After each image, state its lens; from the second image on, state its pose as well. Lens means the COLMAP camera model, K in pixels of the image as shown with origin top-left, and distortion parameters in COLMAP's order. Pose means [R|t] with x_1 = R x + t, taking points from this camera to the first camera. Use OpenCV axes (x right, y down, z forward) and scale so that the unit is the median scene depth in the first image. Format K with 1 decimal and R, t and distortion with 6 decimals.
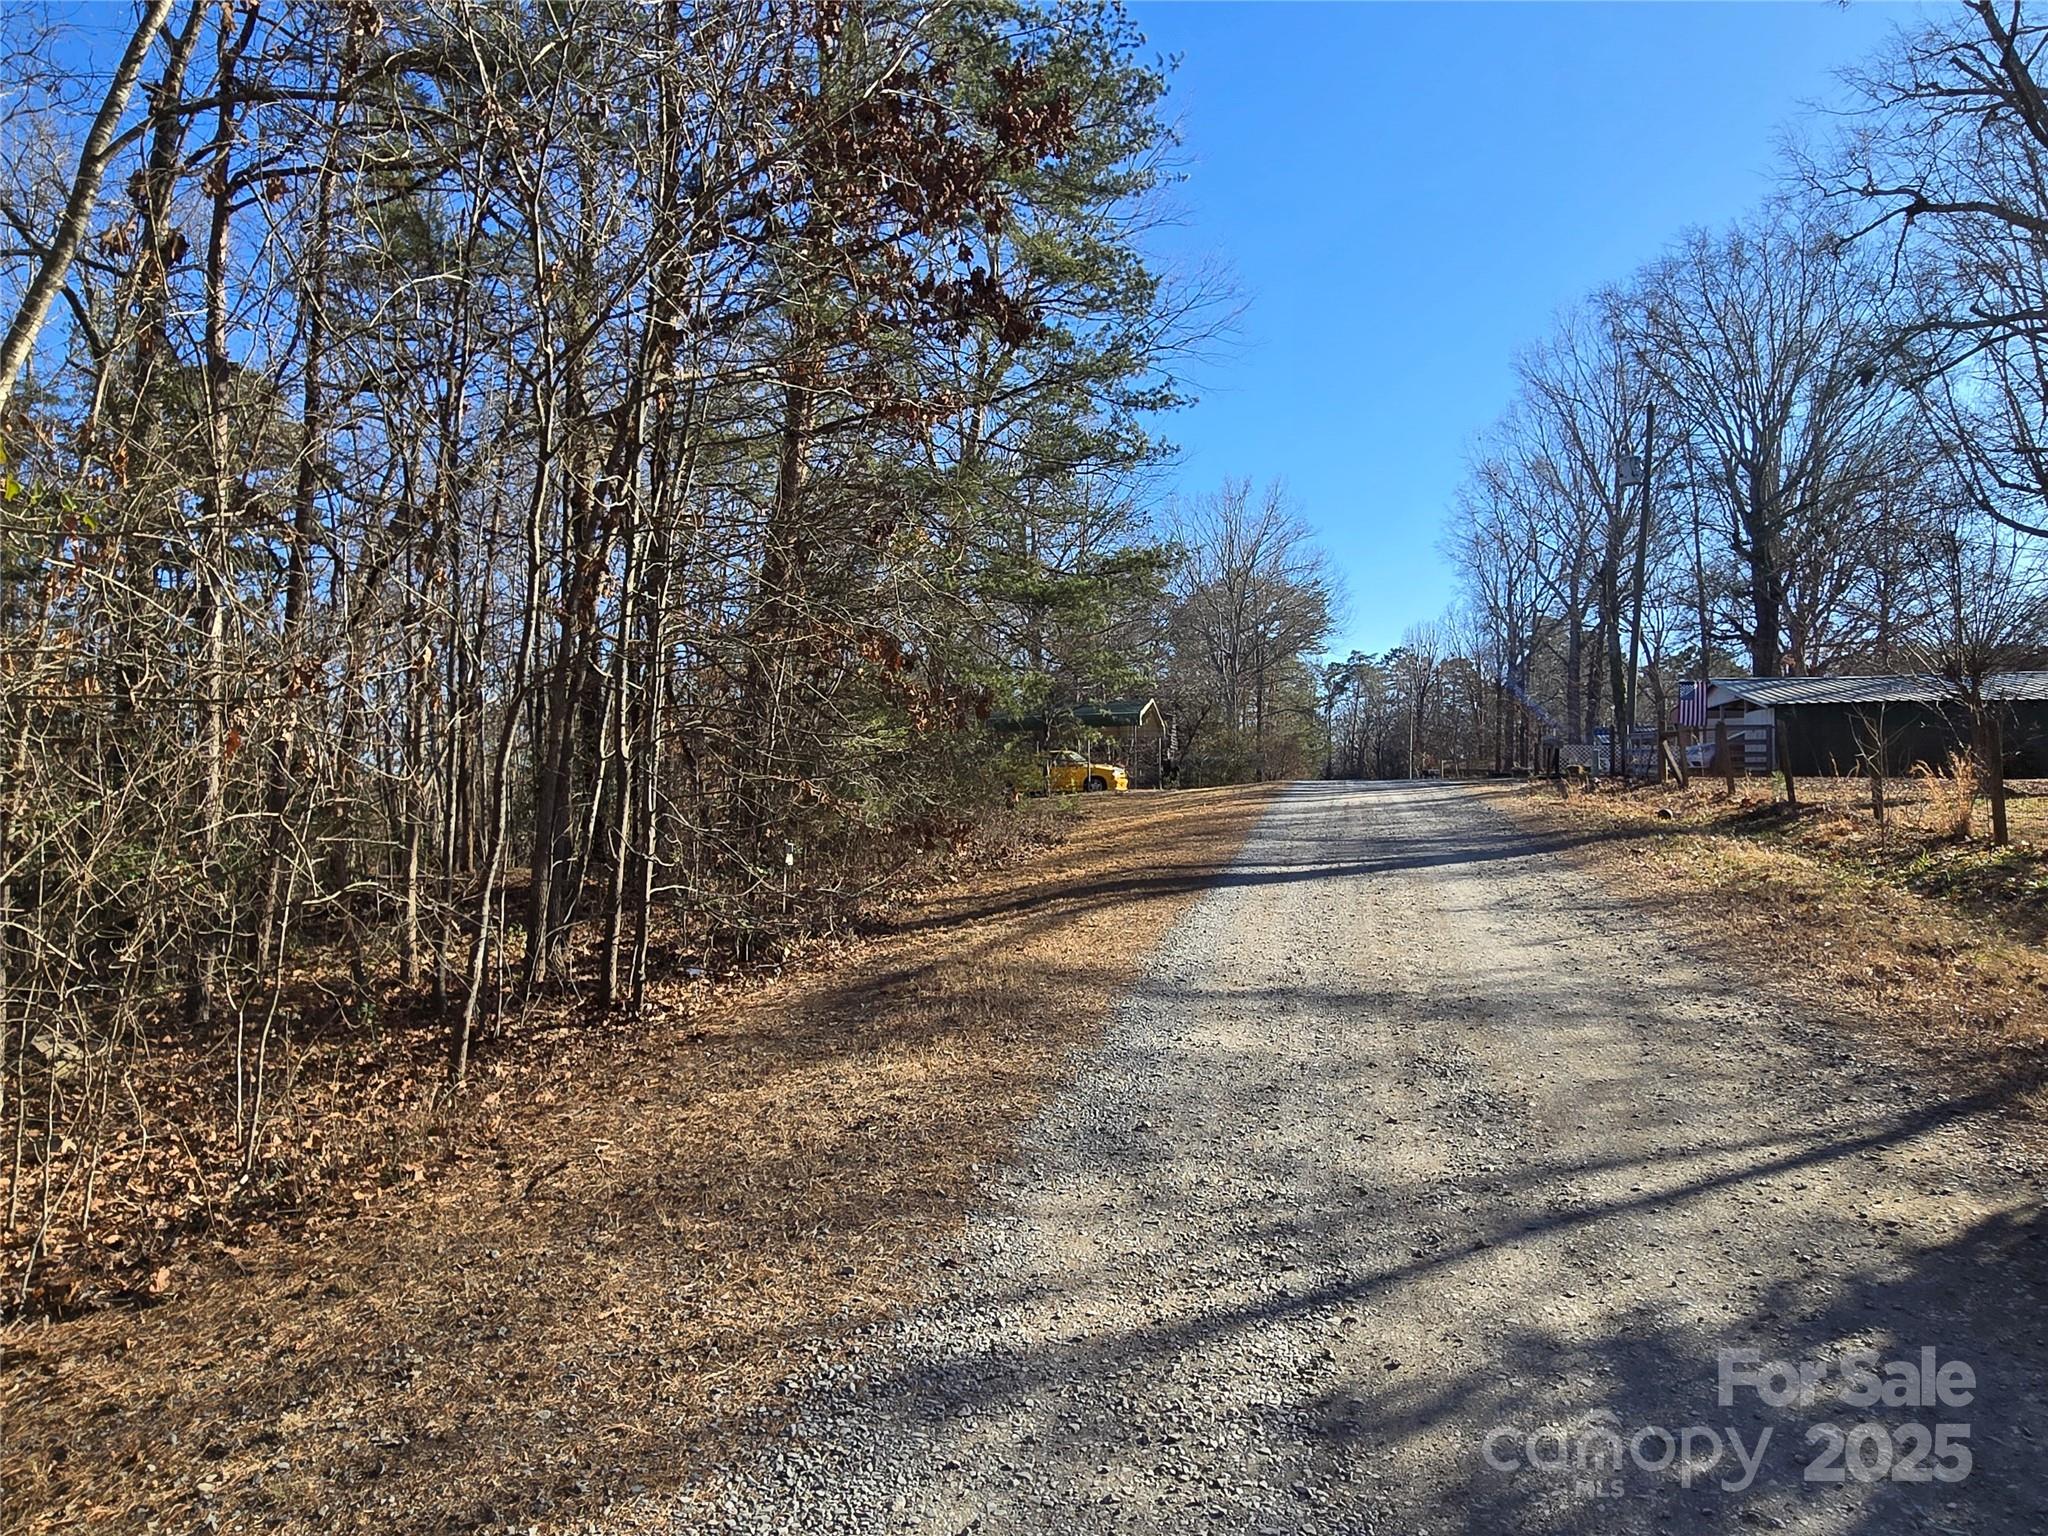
lens RADIAL K [[1279.6, 0, 1025.7], [0, 1279.6, 763.9], [0, 0, 1]] dist [-0.006290, -0.008526]
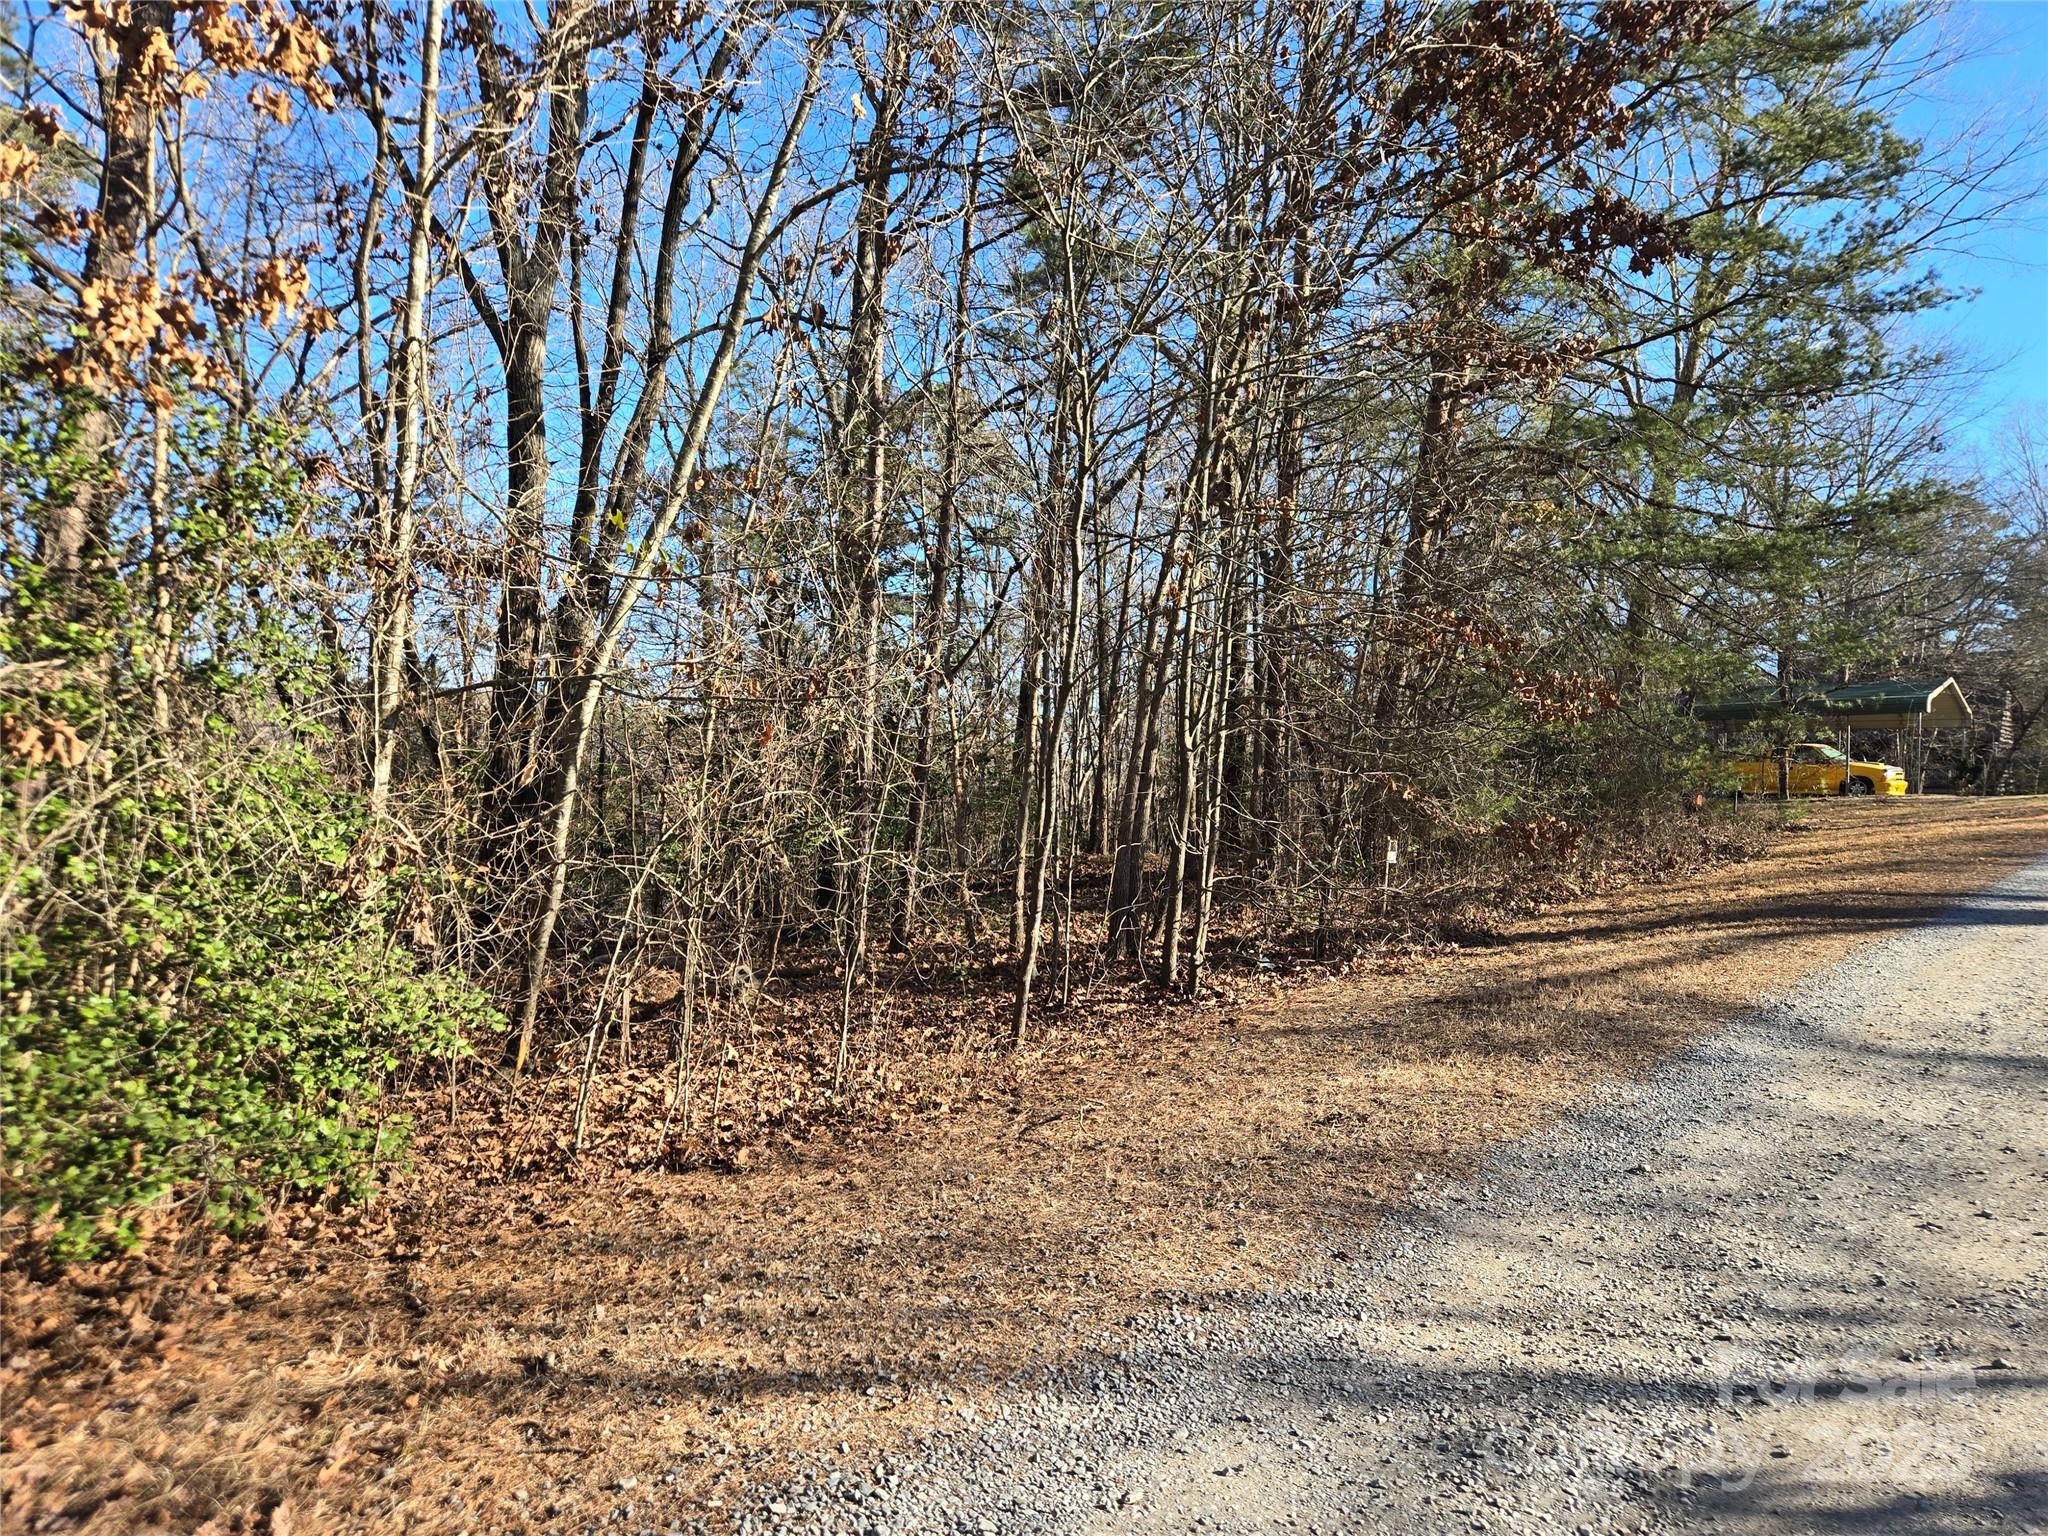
lens RADIAL K [[1376.2, 0, 1023.2], [0, 1376.2, 767.0], [0, 0, 1]] dist [0.026005, -0.010515]
pose [[0.873715, 0.019600, -0.486043, 0.112602], [-0.014890, 0.999797, 0.013550, -0.002666], [0.486210, -0.004601, 0.873830, -0.033896]]
